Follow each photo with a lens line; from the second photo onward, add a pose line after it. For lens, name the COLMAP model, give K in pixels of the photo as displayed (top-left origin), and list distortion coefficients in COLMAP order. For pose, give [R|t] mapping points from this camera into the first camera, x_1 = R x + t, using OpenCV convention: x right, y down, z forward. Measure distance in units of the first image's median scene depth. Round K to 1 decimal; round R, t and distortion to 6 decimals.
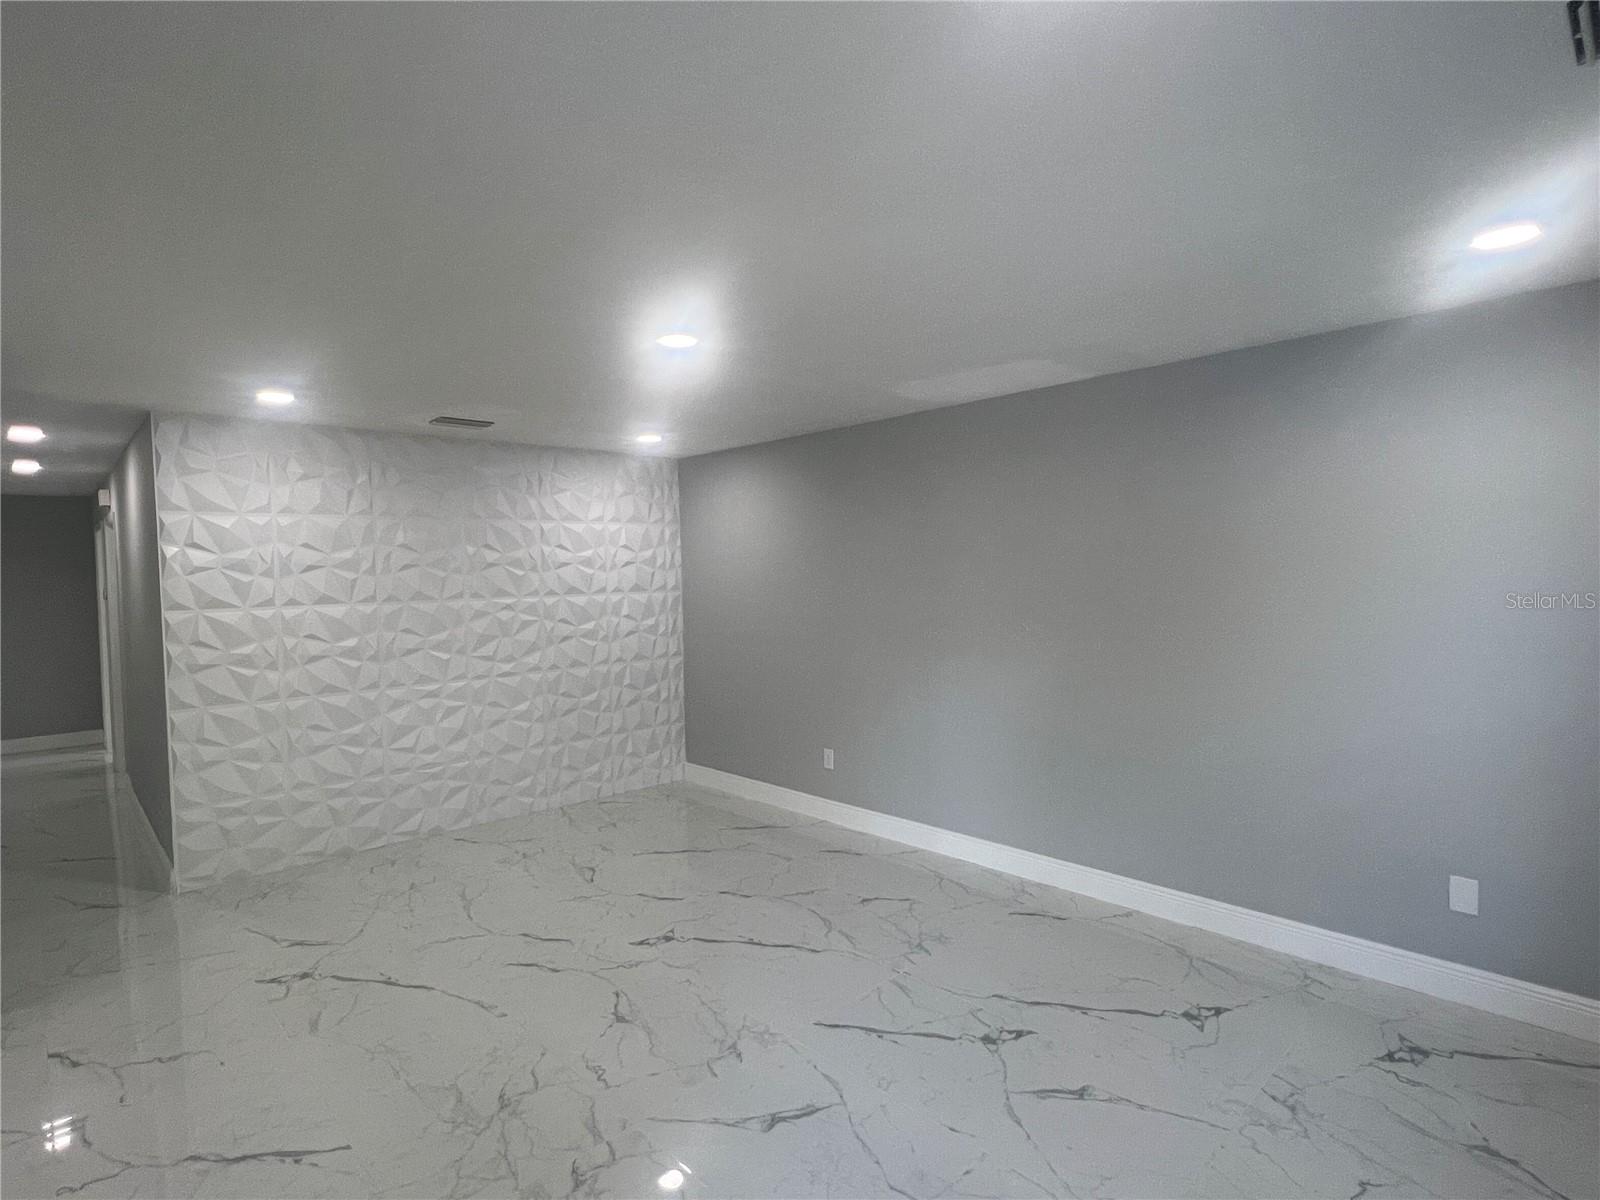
lens RADIAL K [[828.7, 0, 800.0], [0, 828.7, 600.0], [0, 0, 1]] dist [0.021967, 0.000096]
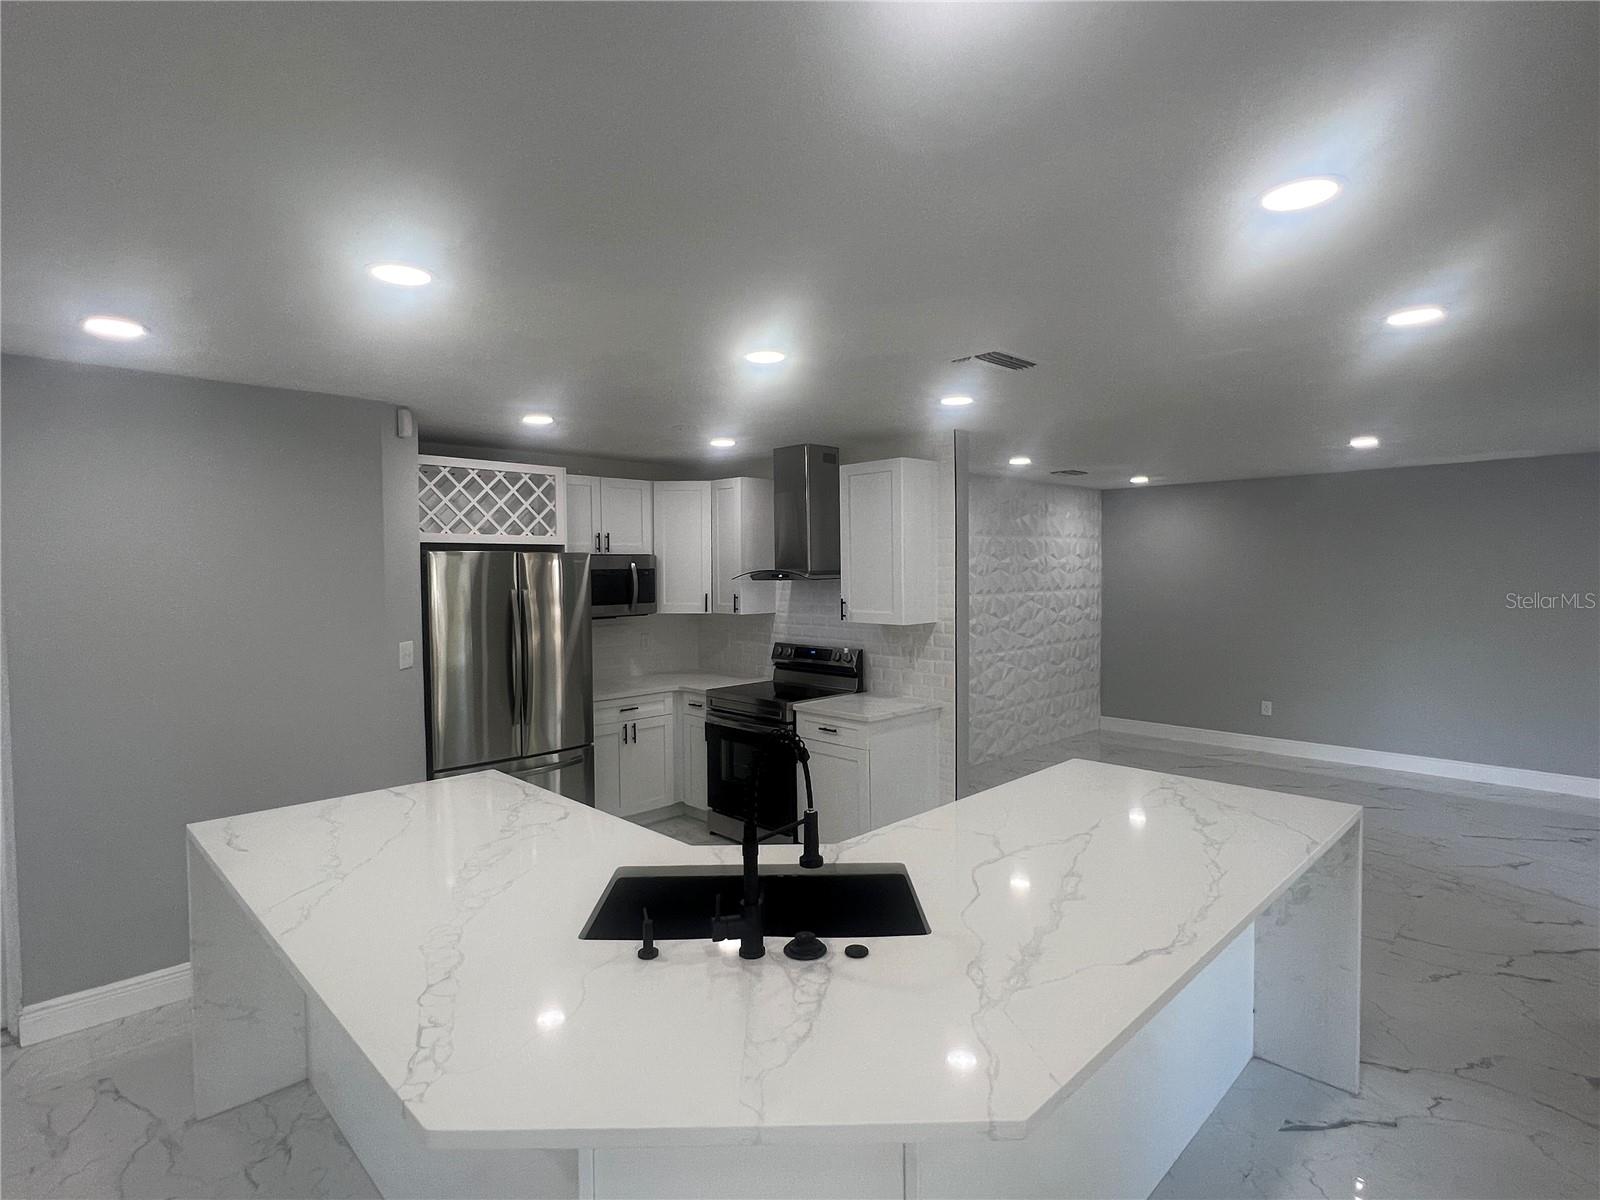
lens RADIAL K [[810.8, 0, 800.0], [0, 810.8, 600.0], [0, 0, 1]] dist [-0.000928, -0.000048]
pose [[0.999849, 0.010872, 0.013554, -0.750920], [-0.010892, 0.999940, 0.001363, 0.013162], [-0.013539, -0.001510, 0.999907, -0.356656]]
